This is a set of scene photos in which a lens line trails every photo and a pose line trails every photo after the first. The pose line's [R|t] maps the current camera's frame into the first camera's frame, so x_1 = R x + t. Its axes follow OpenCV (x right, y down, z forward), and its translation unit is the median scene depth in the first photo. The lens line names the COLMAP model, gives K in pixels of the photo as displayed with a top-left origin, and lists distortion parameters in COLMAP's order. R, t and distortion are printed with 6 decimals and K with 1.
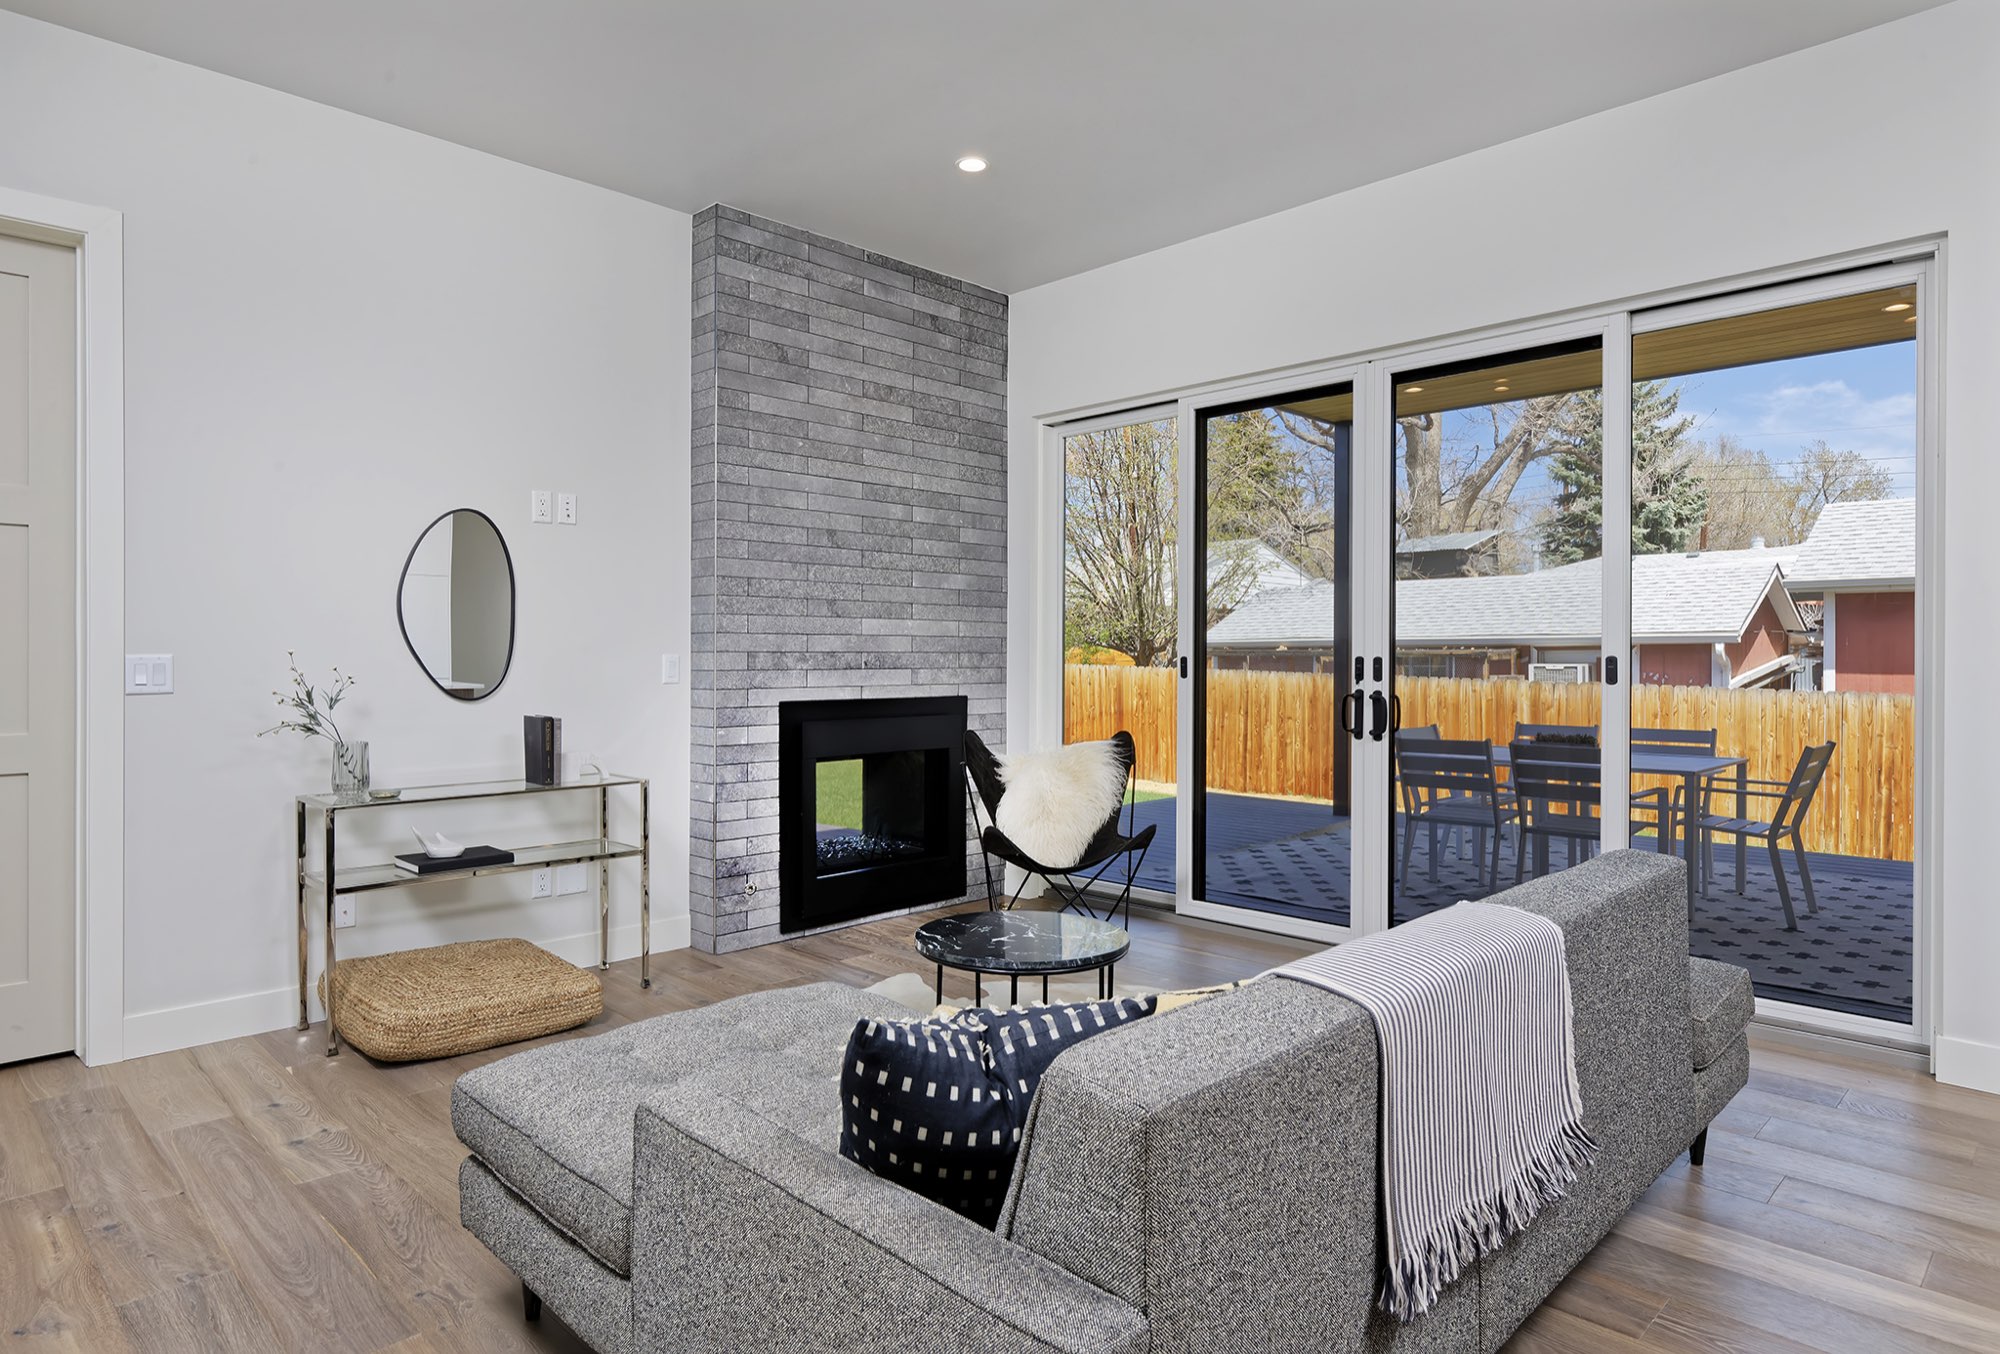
lens RADIAL K [[1136.6, 0, 987.9], [0, 1136.6, 698.9], [0, 0, 1]] dist [0.004455, 0.001754]
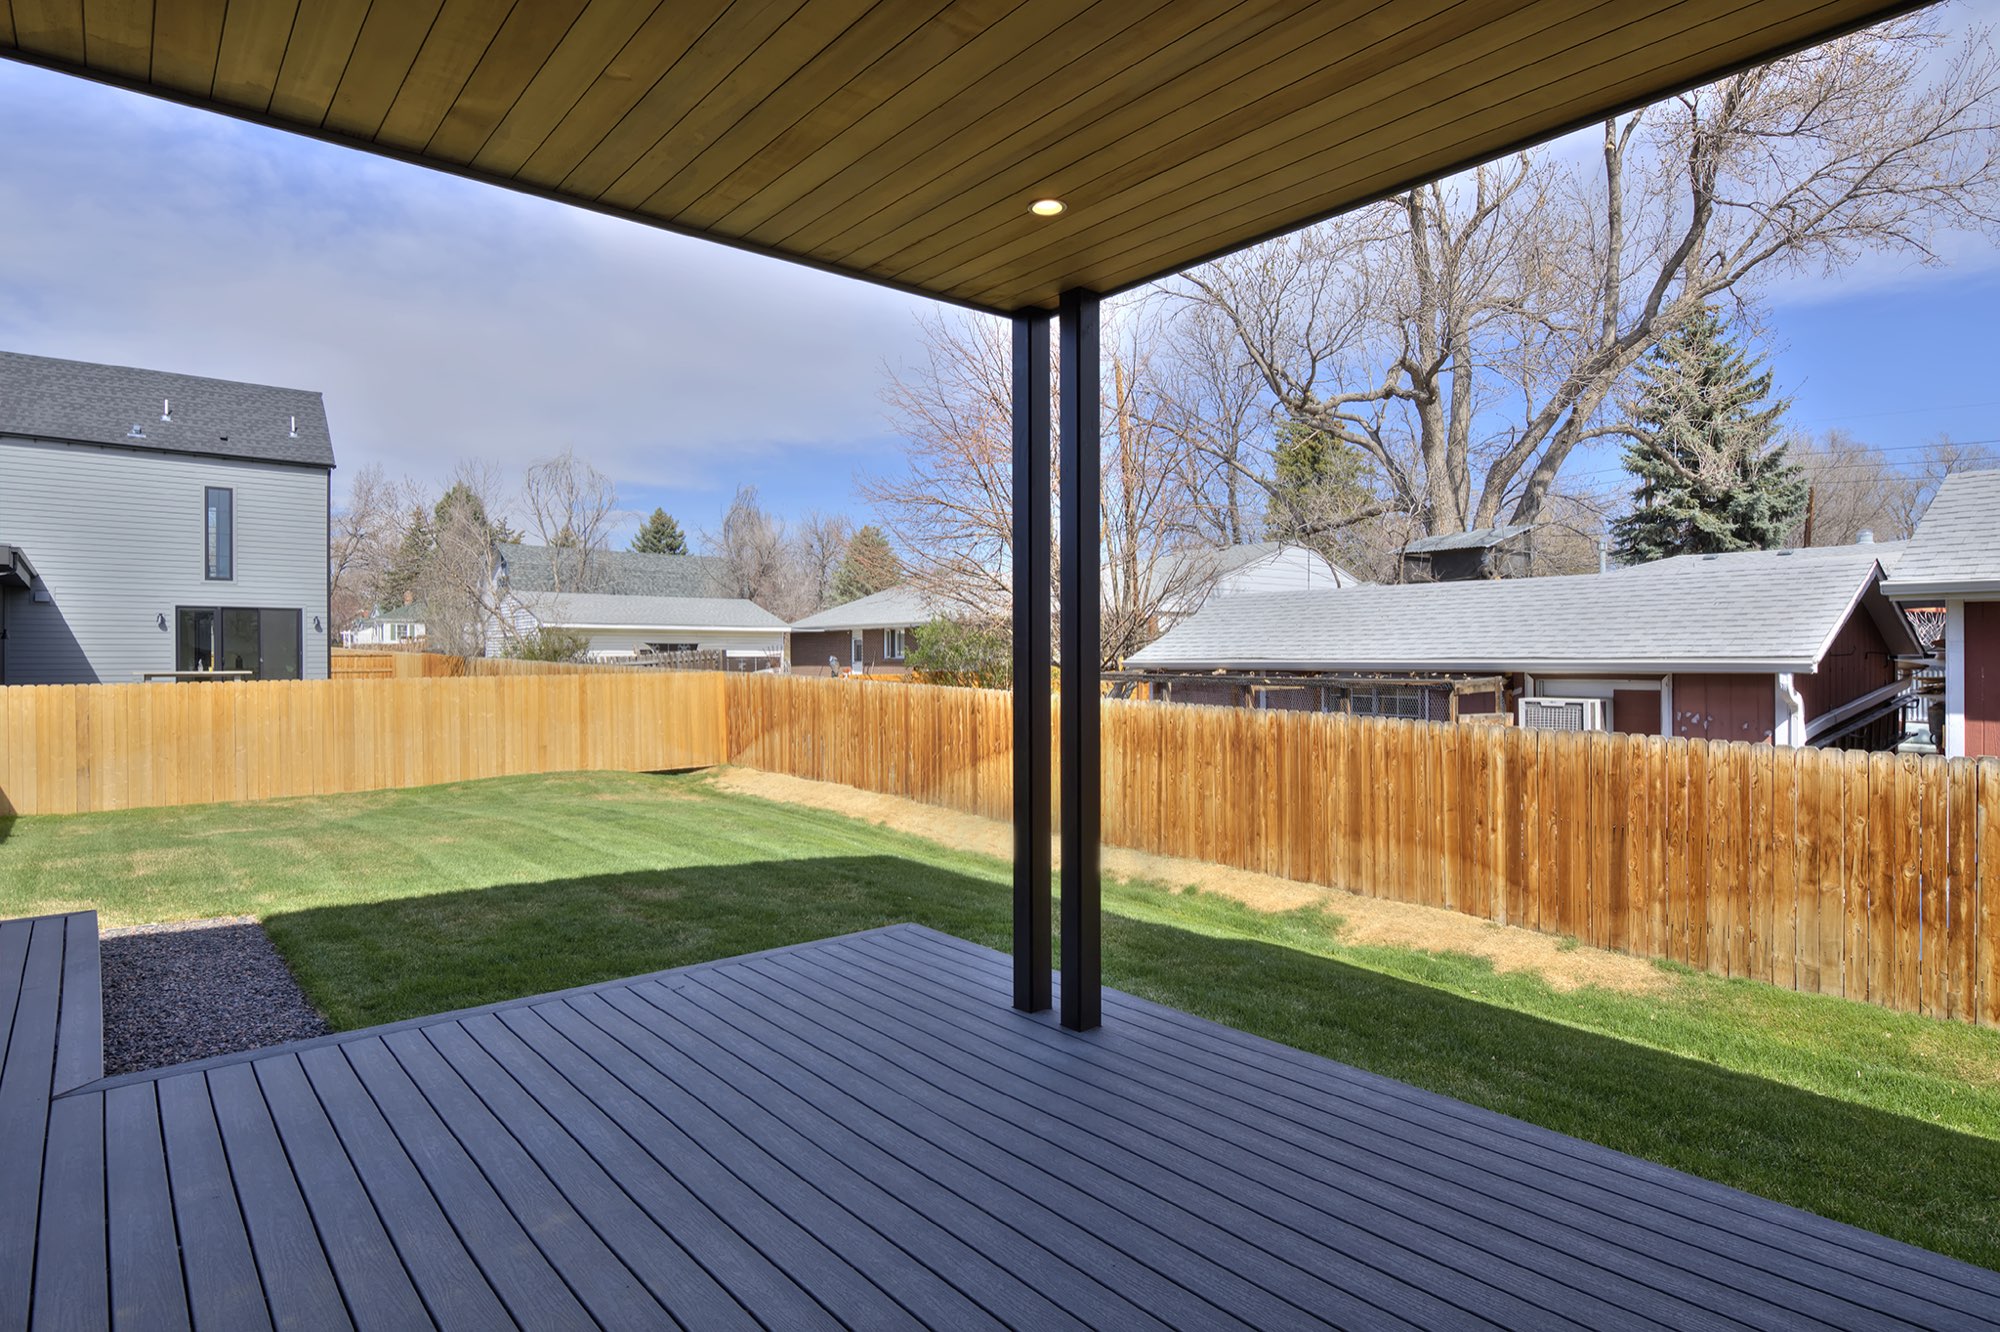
lens RADIAL K [[1082.2, 0, 997.1], [0, 1082.2, 681.9], [0, 0, 1]] dist [0.009248, -0.000275]
pose [[0.996335, 0.001662, -0.085517, 0.193218], [-0.002828, 0.999905, -0.013519, -0.029977], [0.085486, 0.013711, 0.996245, 0.261389]]
